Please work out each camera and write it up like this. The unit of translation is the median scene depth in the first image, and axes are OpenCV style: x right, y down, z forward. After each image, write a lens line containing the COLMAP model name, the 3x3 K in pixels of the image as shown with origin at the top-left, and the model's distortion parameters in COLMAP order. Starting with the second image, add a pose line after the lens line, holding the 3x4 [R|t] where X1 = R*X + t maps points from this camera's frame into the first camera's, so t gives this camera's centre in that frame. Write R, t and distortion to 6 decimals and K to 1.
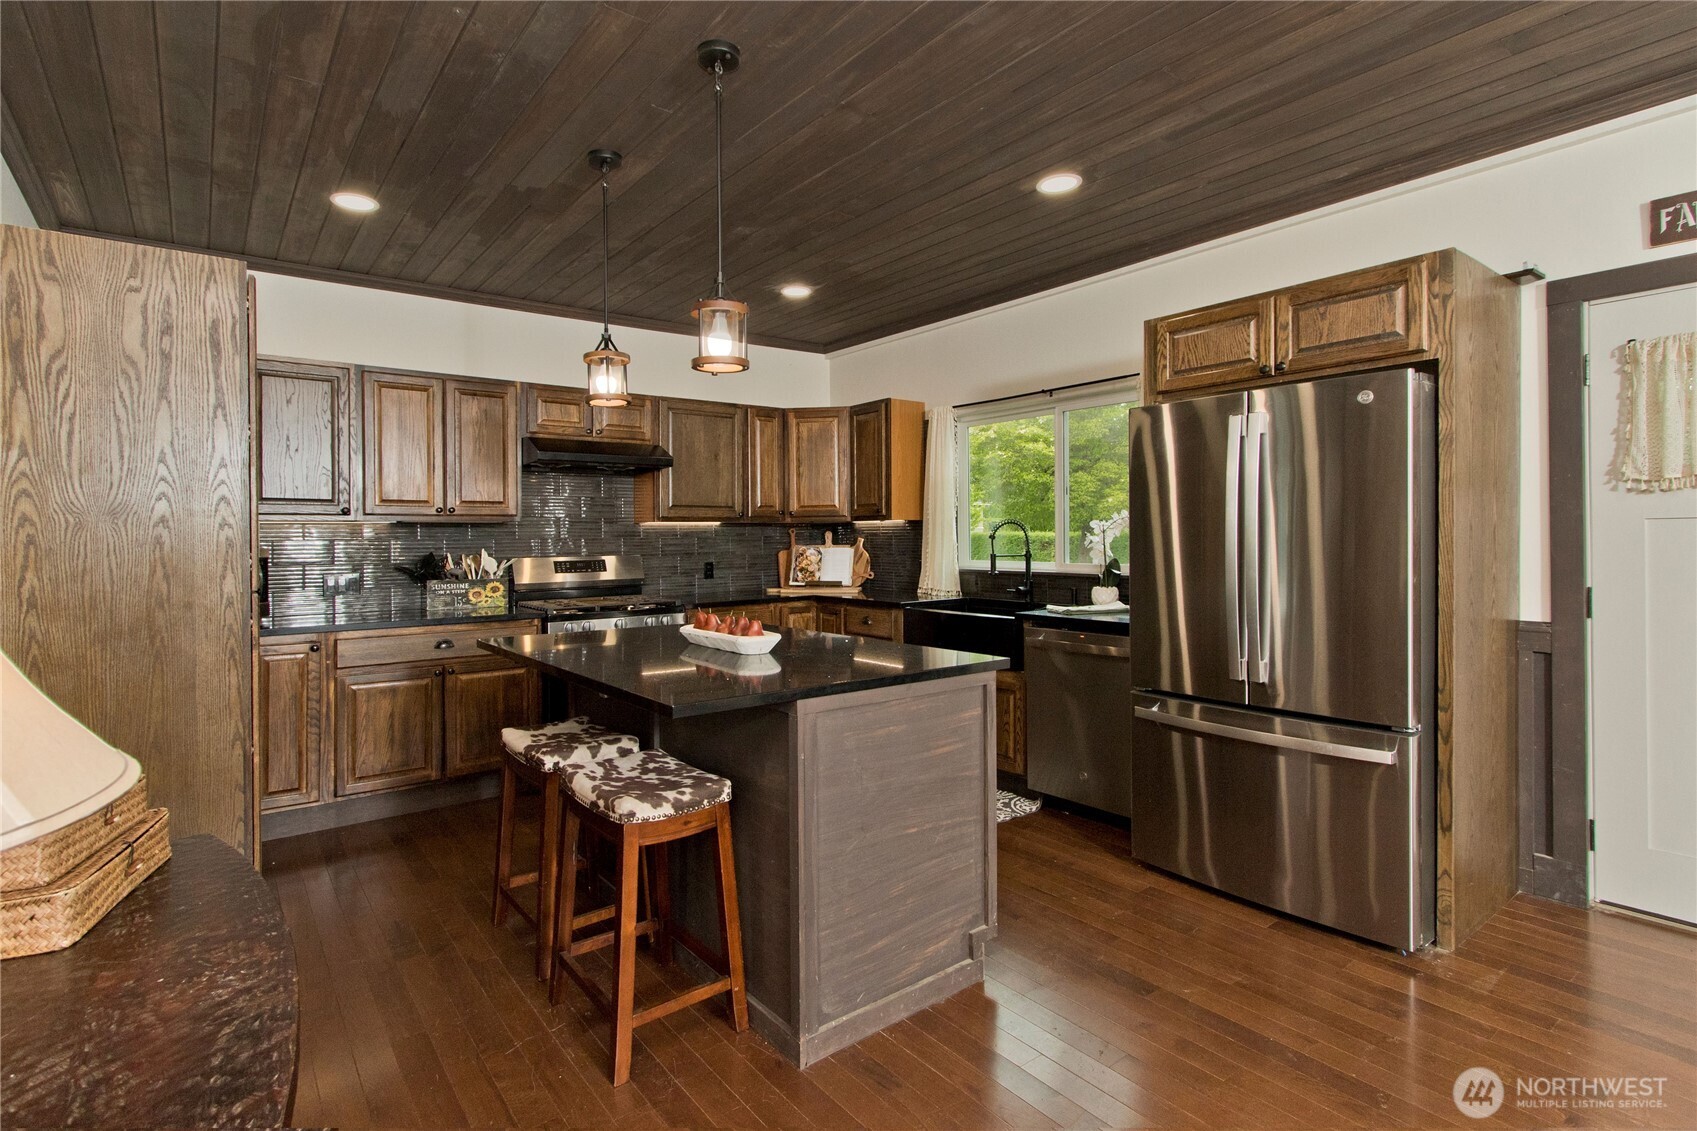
lens RADIAL K [[784.6, 0, 841.3], [0, 784.6, 543.0], [0, 0, 1]] dist [0.005268, -0.000325]
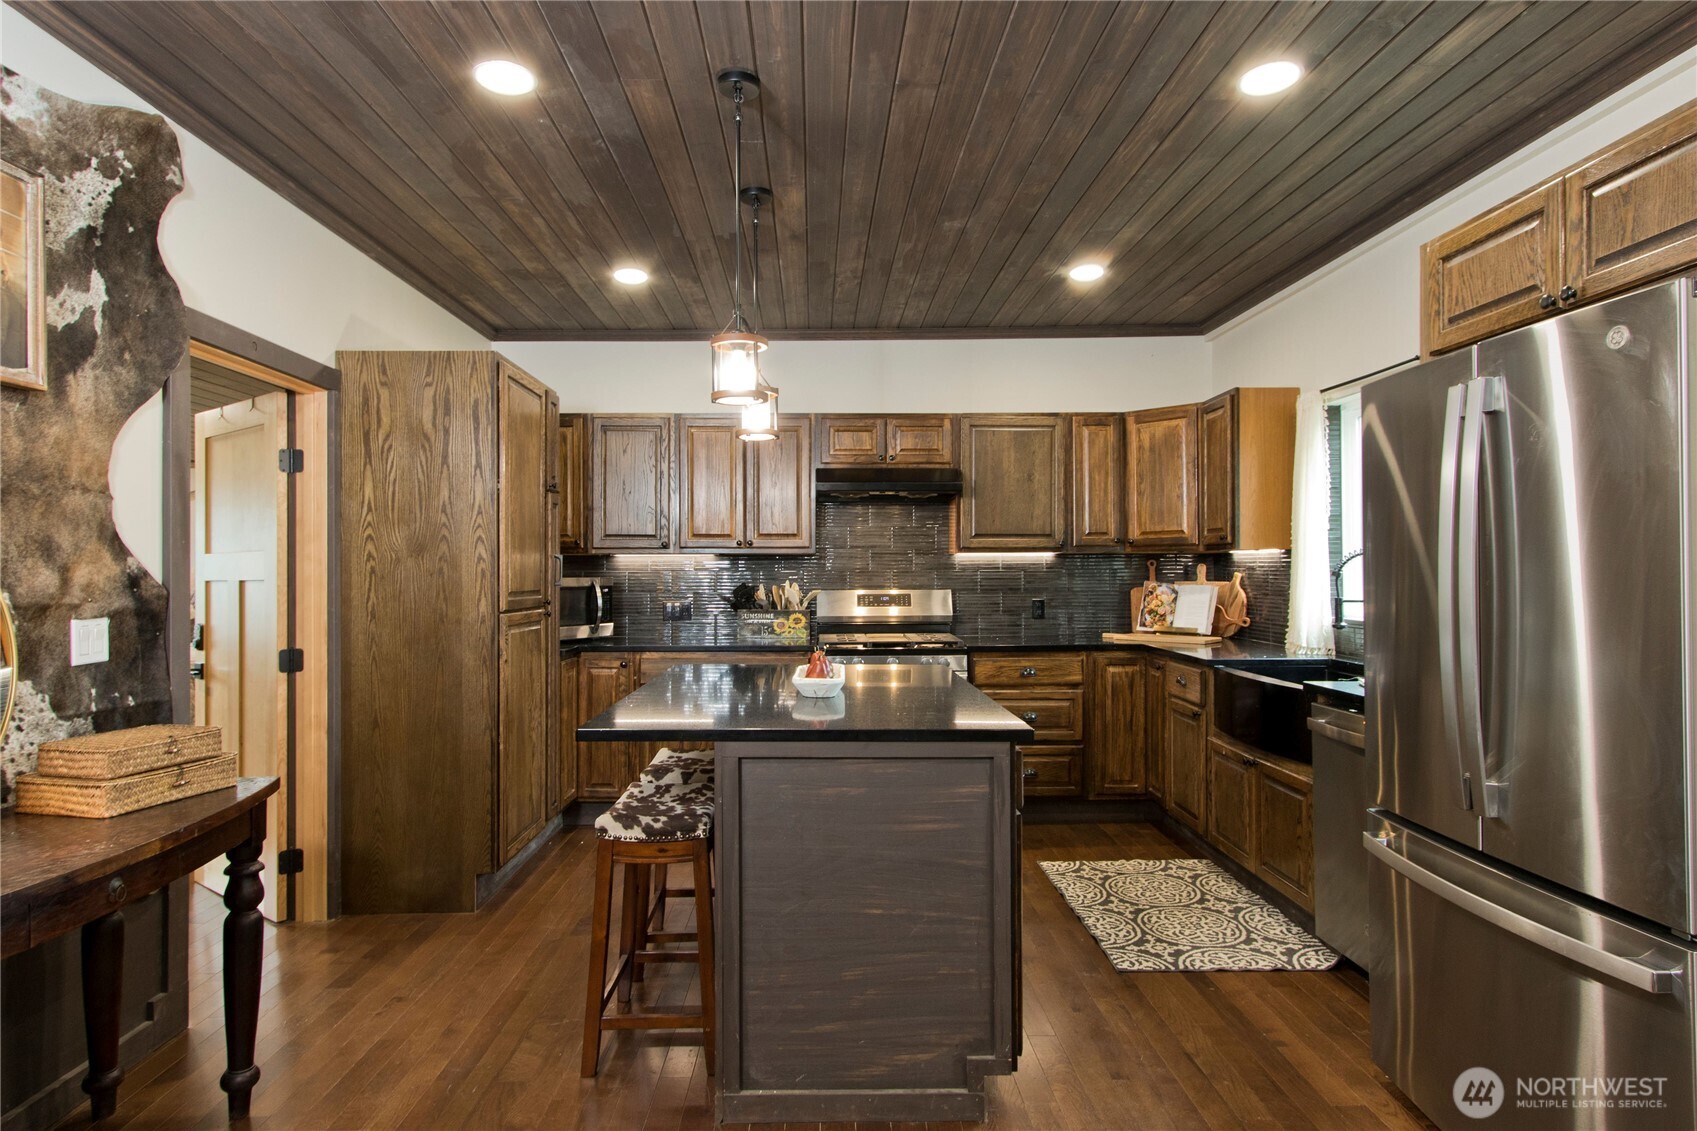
lens RADIAL K [[931.9, 0, 848.5], [0, 931.9, 565.5], [0, 0, 1]] dist [0.008936, 0.000684]
pose [[0.813258, 0.004872, -0.581882, 0.392068], [-0.010429, 0.999926, -0.006204, -0.006360], [0.581809, 0.011114, 0.813249, 0.080098]]
